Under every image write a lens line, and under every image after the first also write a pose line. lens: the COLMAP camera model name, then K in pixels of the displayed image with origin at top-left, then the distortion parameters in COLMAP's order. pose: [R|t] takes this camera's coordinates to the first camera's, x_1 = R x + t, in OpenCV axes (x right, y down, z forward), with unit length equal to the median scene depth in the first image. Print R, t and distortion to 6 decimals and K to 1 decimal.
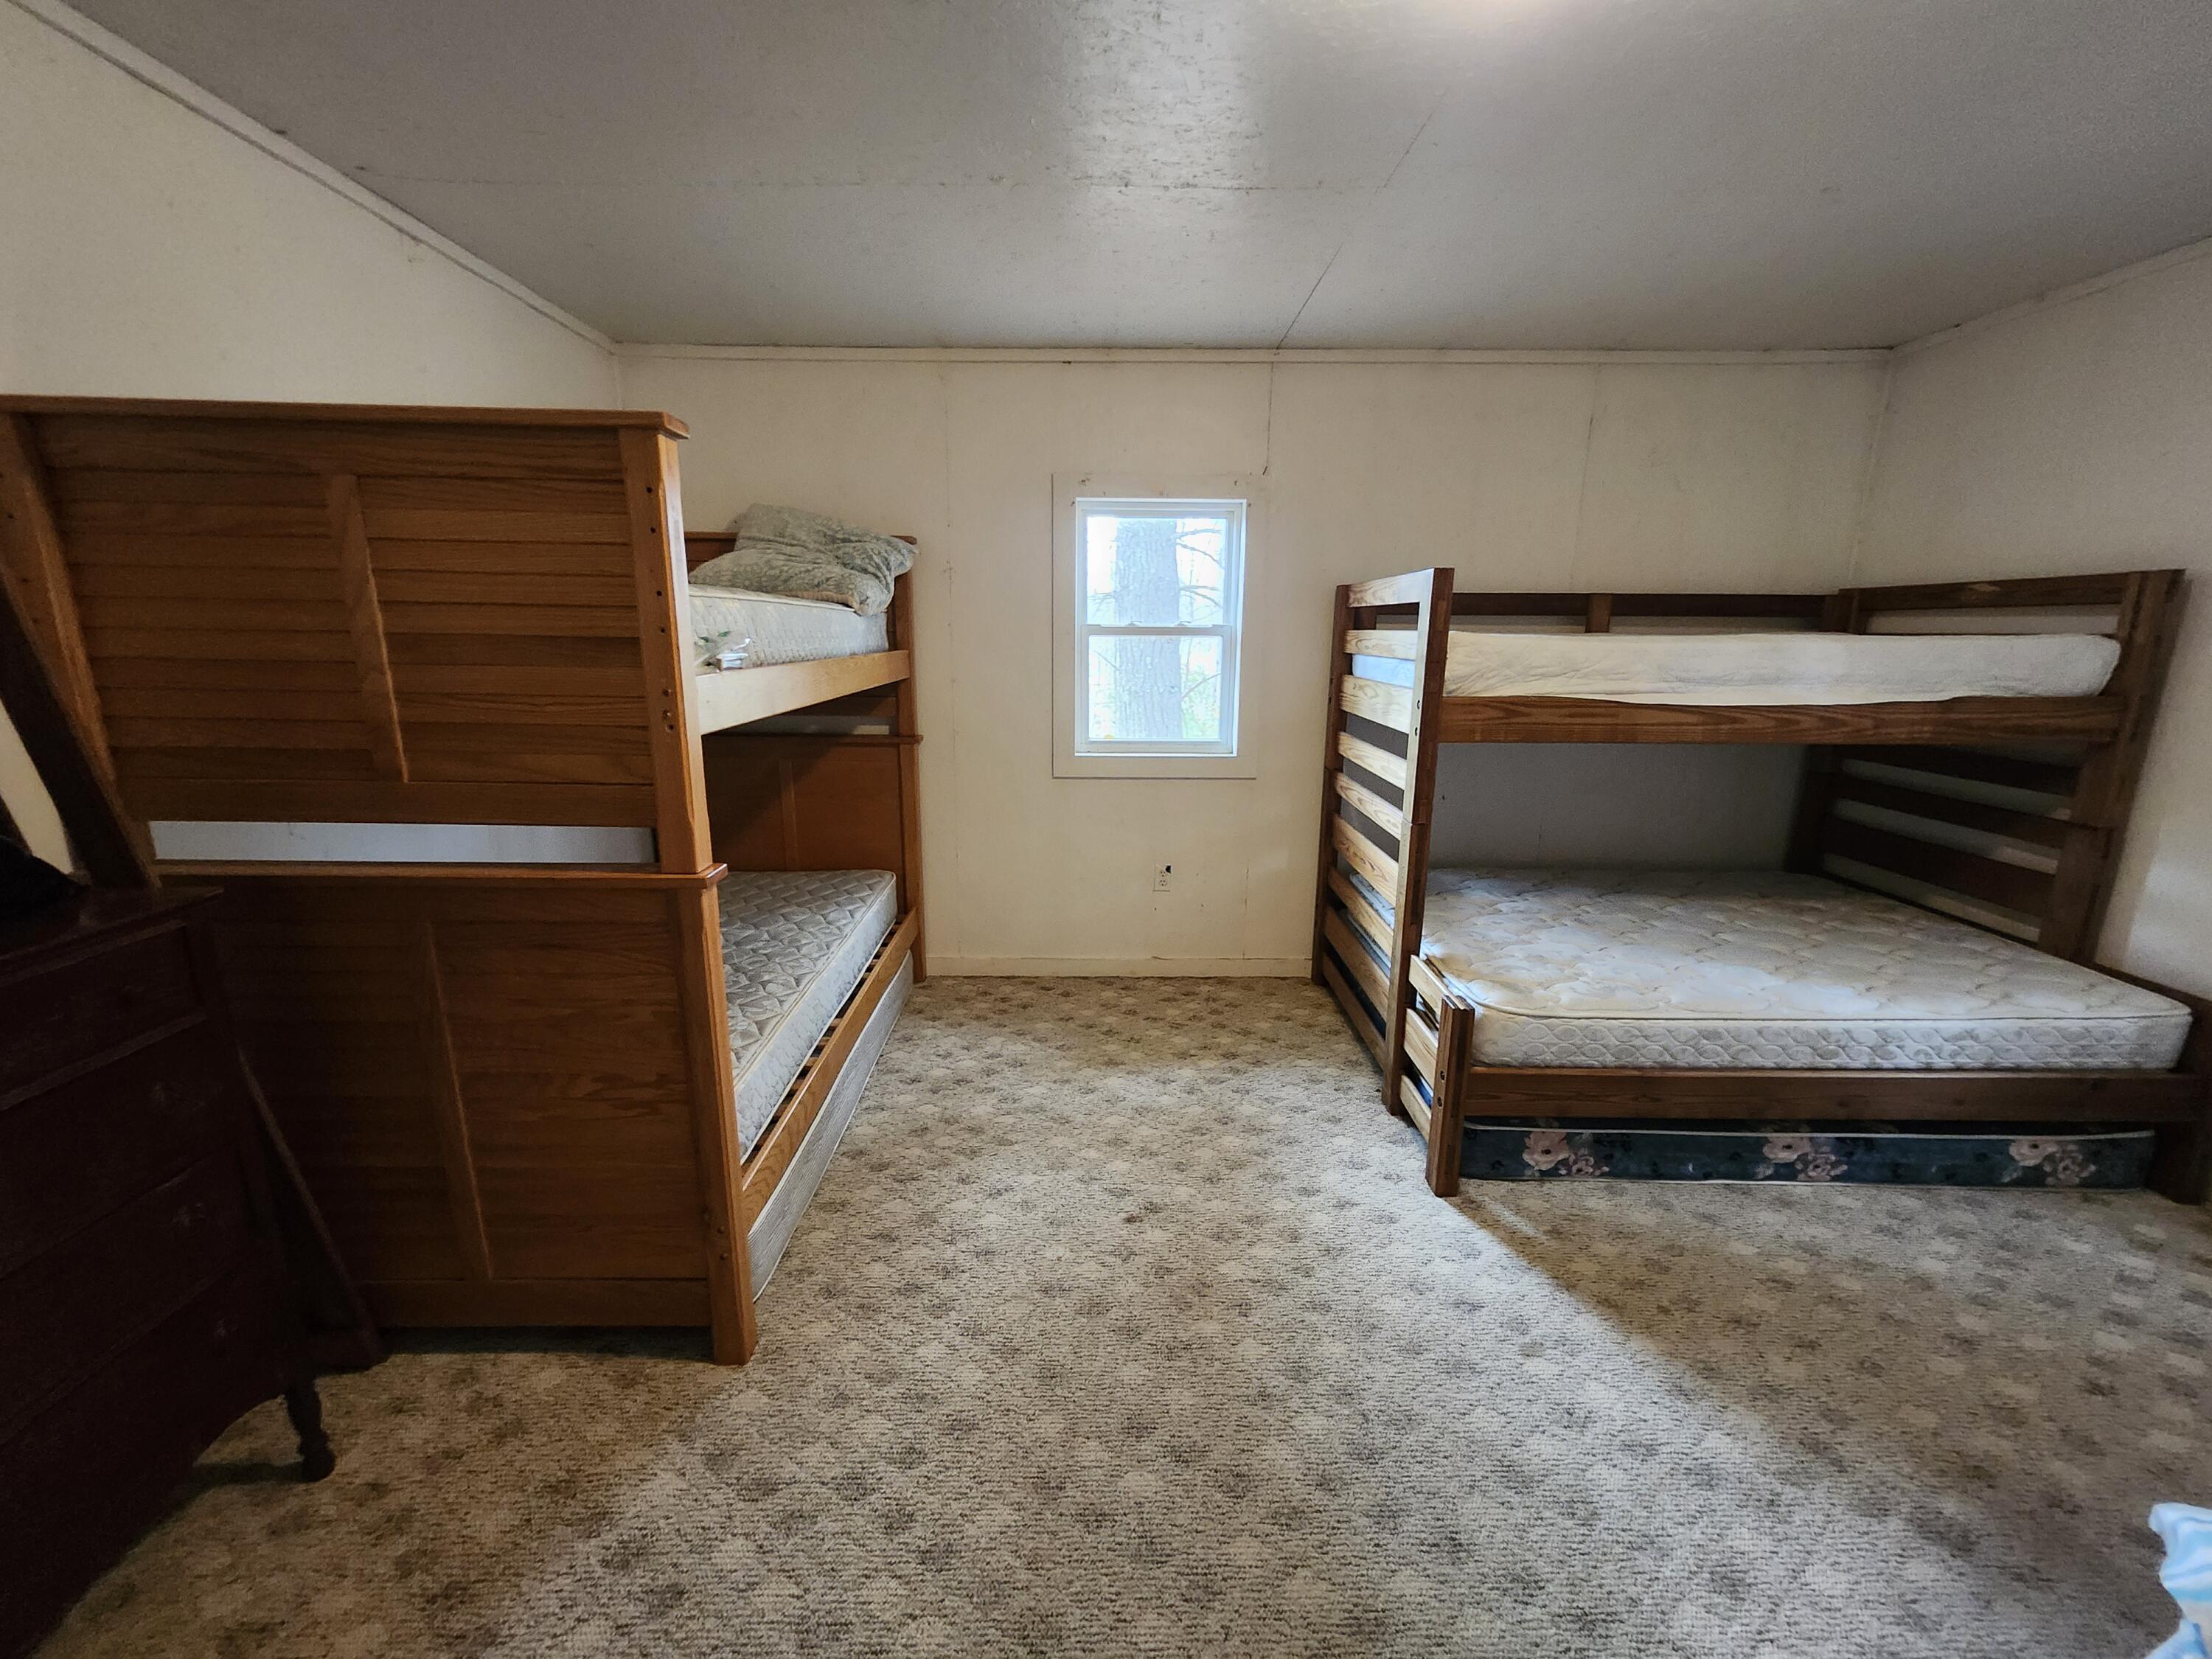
lens RADIAL K [[868.1, 0, 1106.0], [0, 868.1, 829.5], [0, 0, 1]] dist [0.007687, -0.000818]
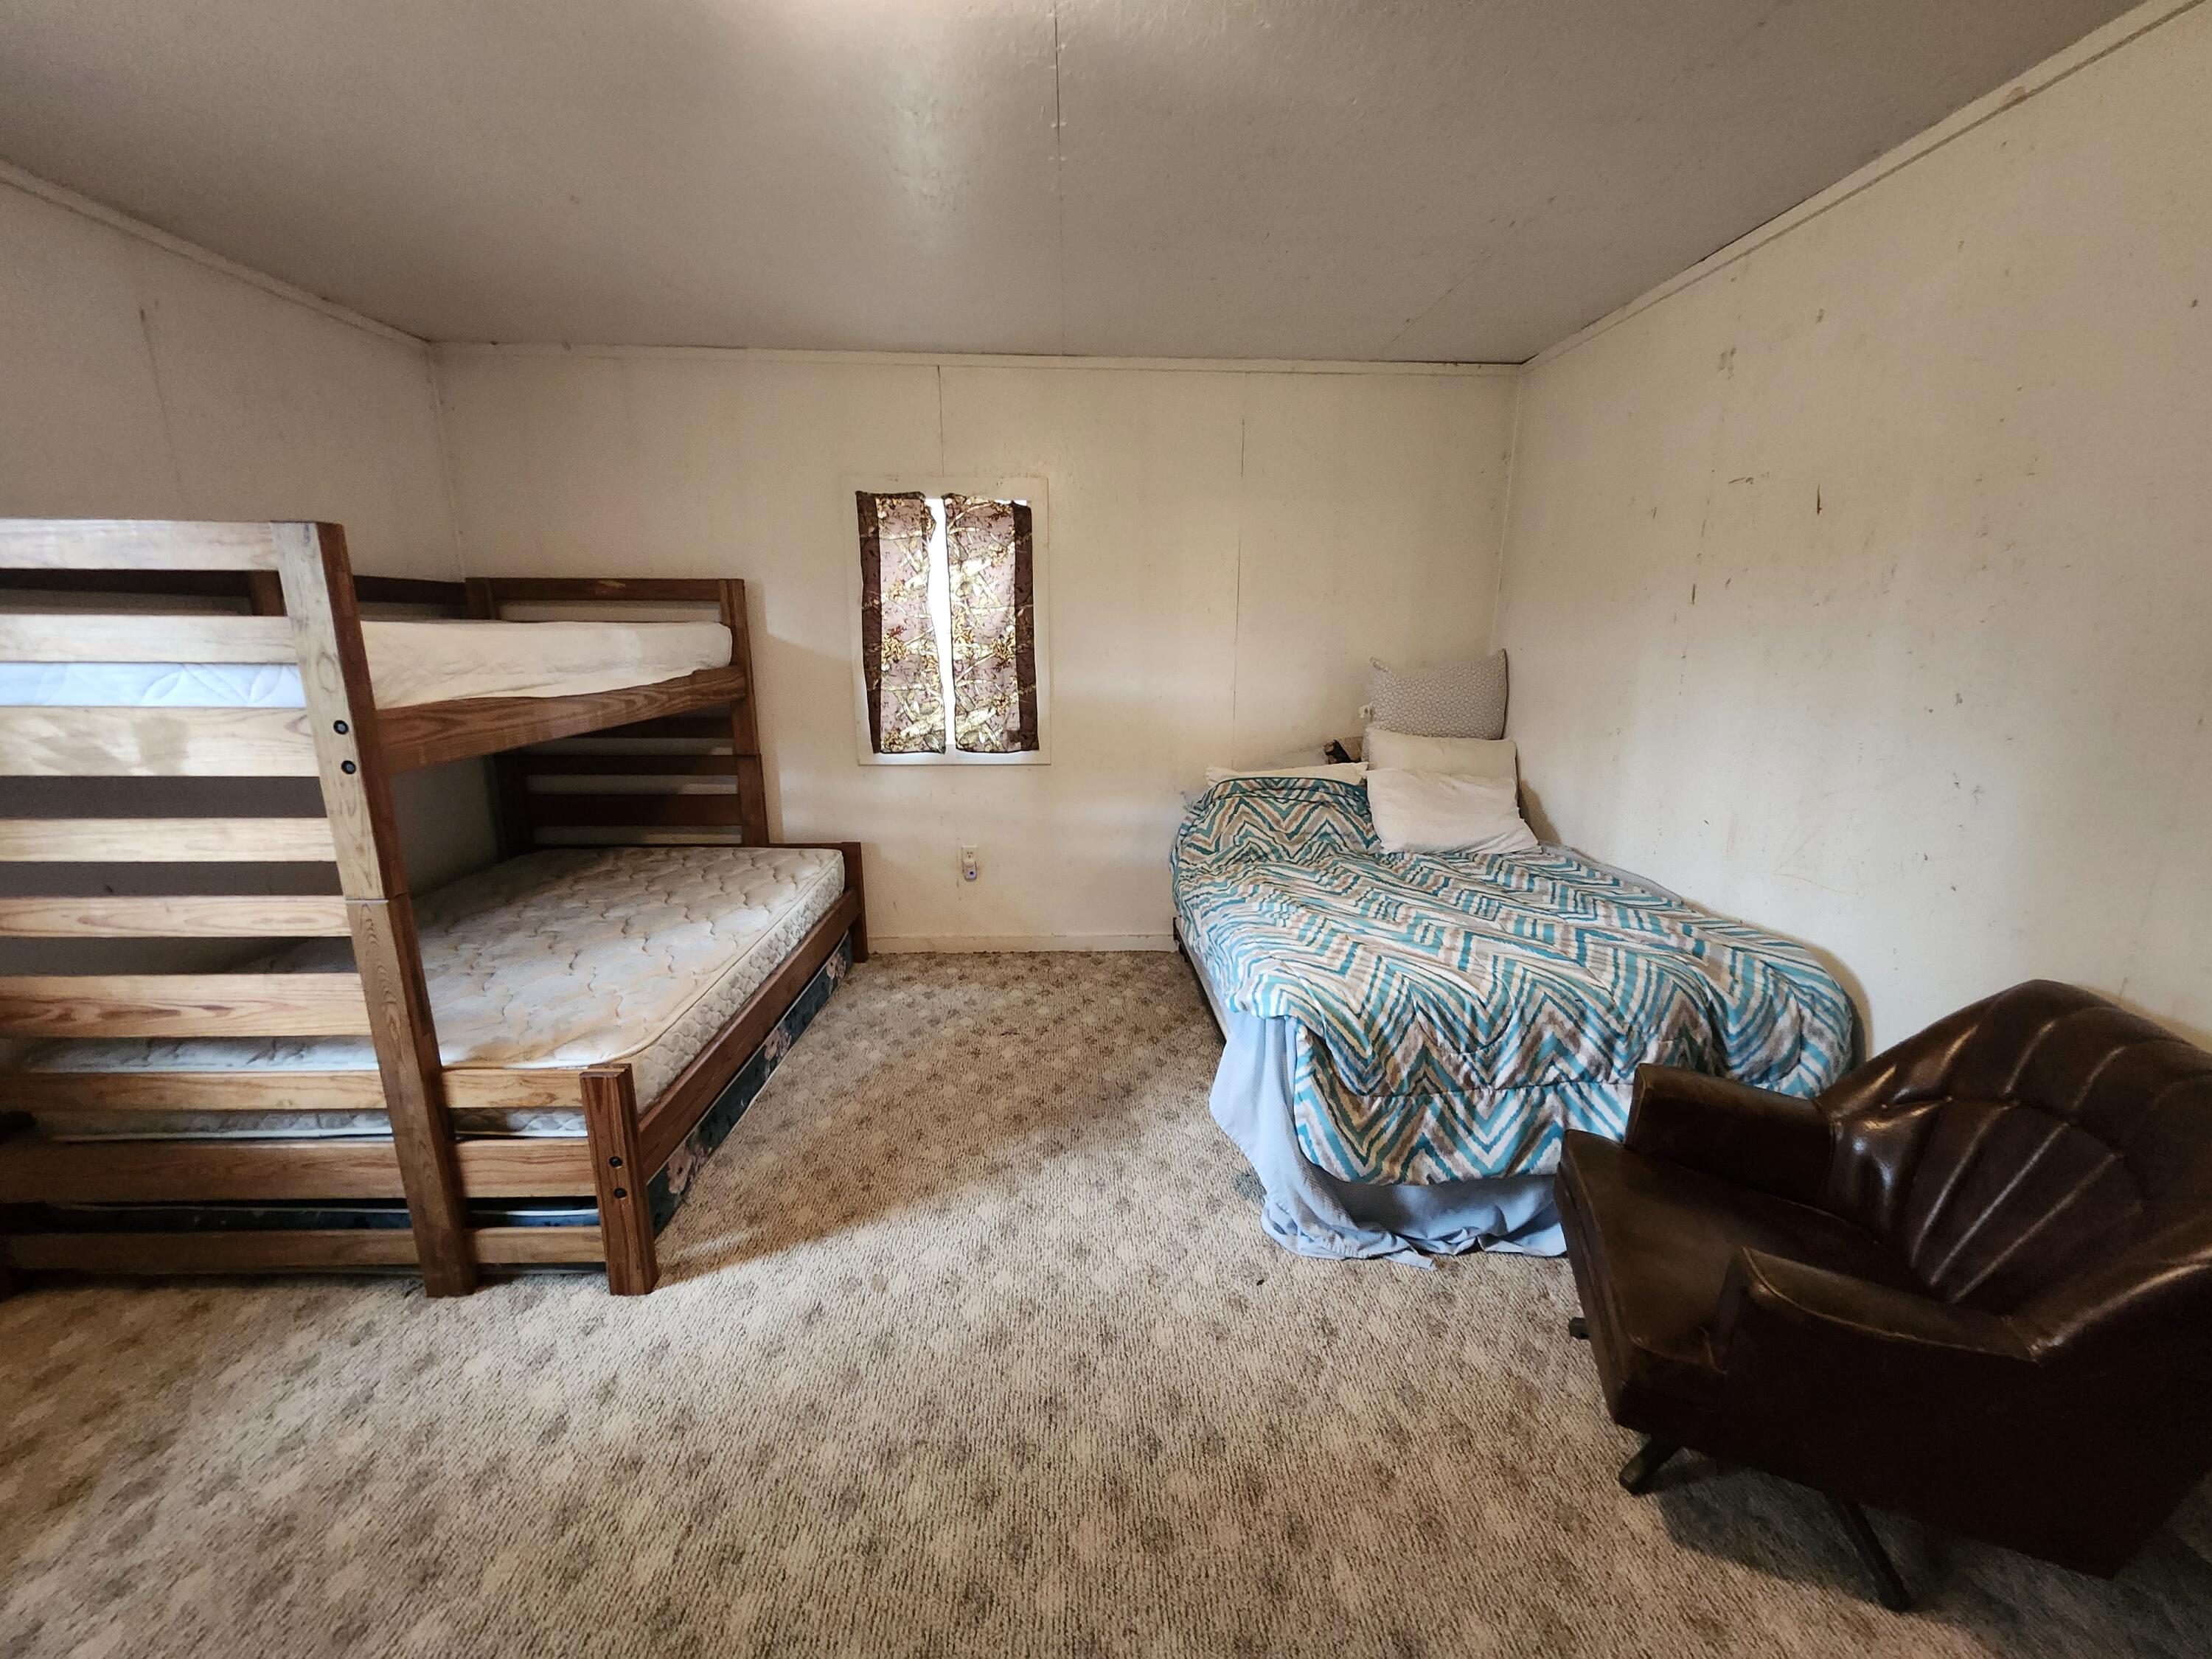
lens RADIAL K [[868.1, 0, 1106.0], [0, 868.1, 829.5], [0, 0, 1]] dist [0.007687, -0.000818]
pose [[-0.023669, -0.235068, 0.971691, -0.348659], [0.223005, 0.946231, 0.234341, -0.102529], [-0.974530, 0.222239, 0.030025, 0.454000]]
